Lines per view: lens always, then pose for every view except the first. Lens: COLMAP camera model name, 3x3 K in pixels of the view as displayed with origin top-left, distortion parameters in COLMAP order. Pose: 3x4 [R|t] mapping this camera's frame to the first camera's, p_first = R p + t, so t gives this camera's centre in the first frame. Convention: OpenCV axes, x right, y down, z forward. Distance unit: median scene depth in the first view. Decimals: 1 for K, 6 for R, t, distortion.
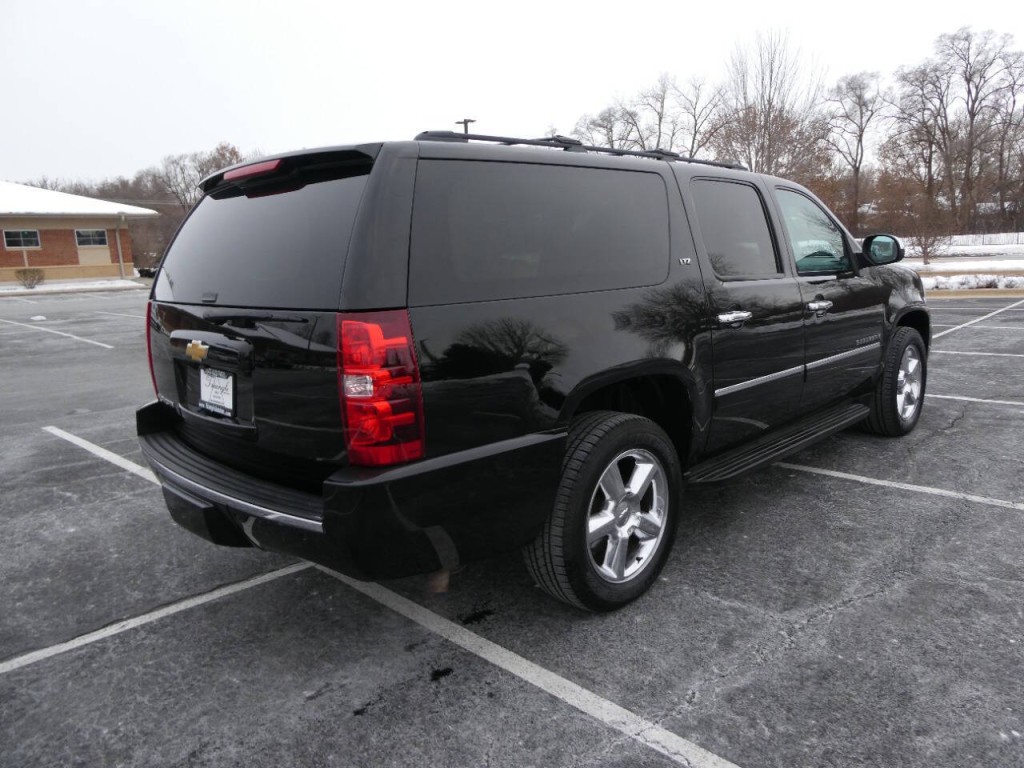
lens RADIAL K [[708.7, 0, 512.0], [0, 708.7, 384.0], [0, 0, 1]] dist [-0.004663, -0.028435]
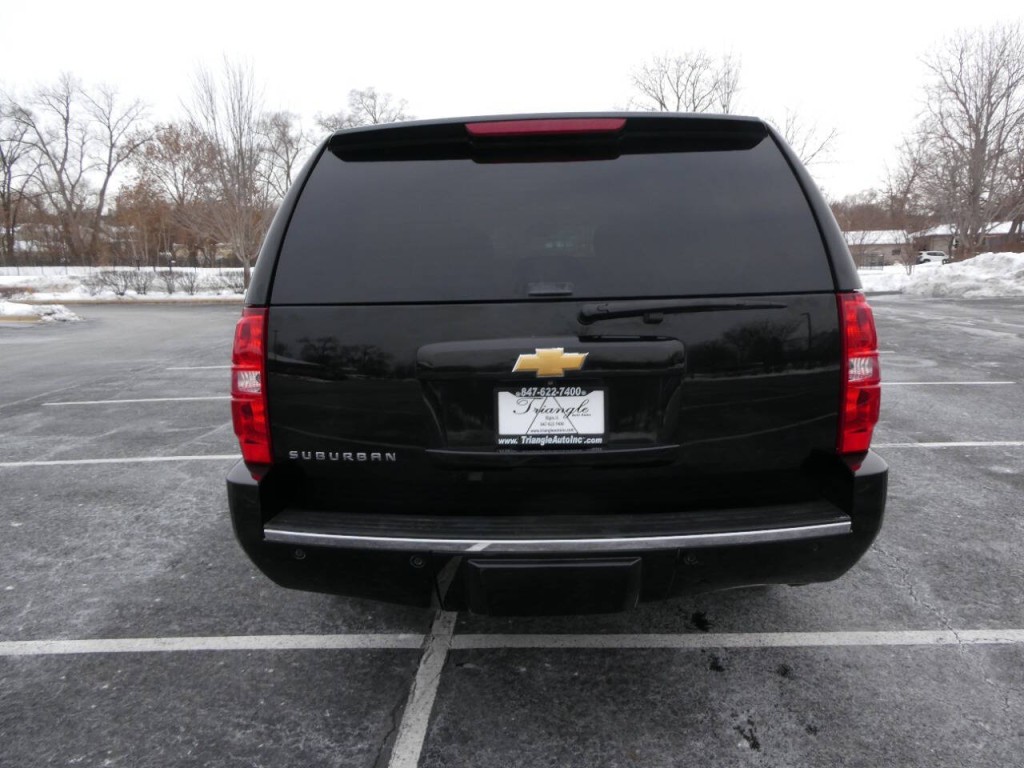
lens RADIAL K [[714.6, 0, 510.1], [0, 714.6, 383.5], [0, 0, 1]] dist [-0.007683, -0.002179]
pose [[0.717922, -0.078645, 0.691667, -0.669147], [0.106265, 0.994334, 0.002761, -0.019945], [-0.687965, 0.071518, 0.722212, 0.339940]]
